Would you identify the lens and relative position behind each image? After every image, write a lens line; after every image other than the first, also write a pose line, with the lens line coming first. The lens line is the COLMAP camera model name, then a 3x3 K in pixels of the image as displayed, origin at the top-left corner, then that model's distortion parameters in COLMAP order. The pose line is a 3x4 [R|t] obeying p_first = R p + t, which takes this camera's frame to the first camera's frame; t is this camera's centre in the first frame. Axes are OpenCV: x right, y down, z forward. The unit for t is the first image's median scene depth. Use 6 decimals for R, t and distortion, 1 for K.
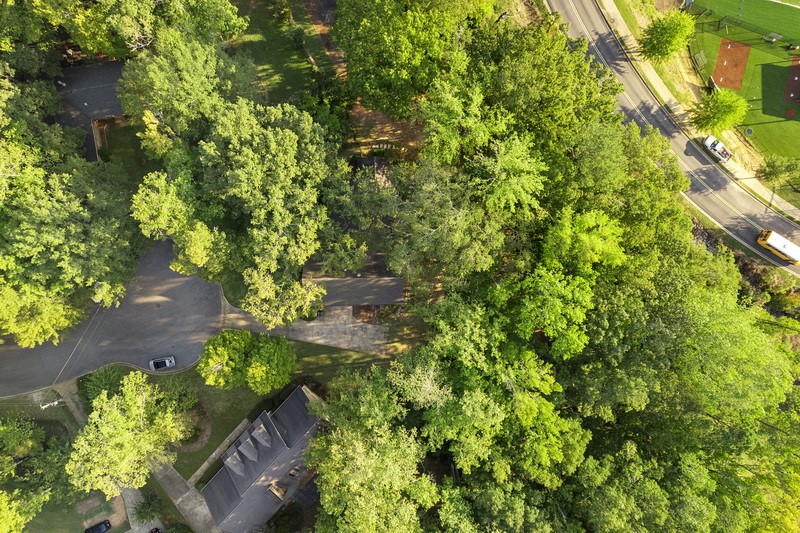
lens RADIAL K [[504.6, 0, 404.3], [0, 504.6, 261.9], [0, 0, 1]] dist [0.000855, 0.003936]
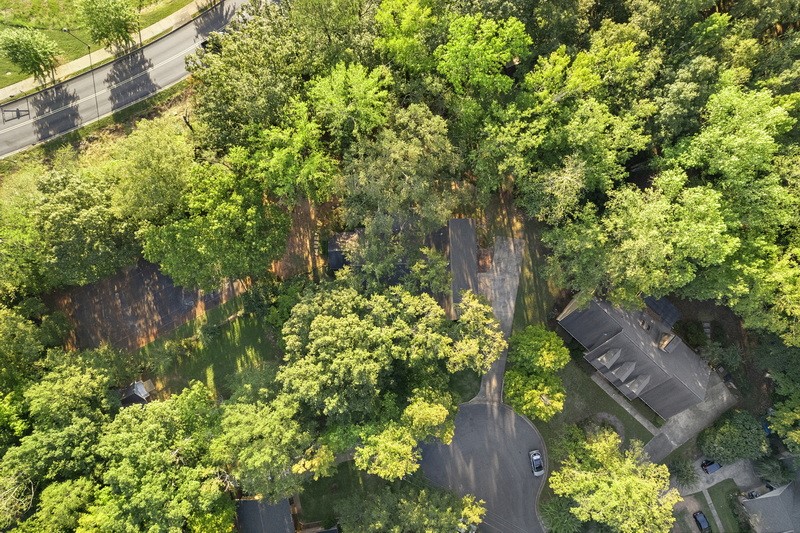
lens RADIAL K [[504.6, 0, 404.2], [0, 504.6, 270.2], [0, 0, 1]] dist [0.000855, 0.003936]
pose [[-0.022990, -0.999699, -0.008579, -0.110812], [0.999735, -0.022982, -0.001013, -0.069170], [0.000815, -0.008600, 0.999963, 0.003520]]
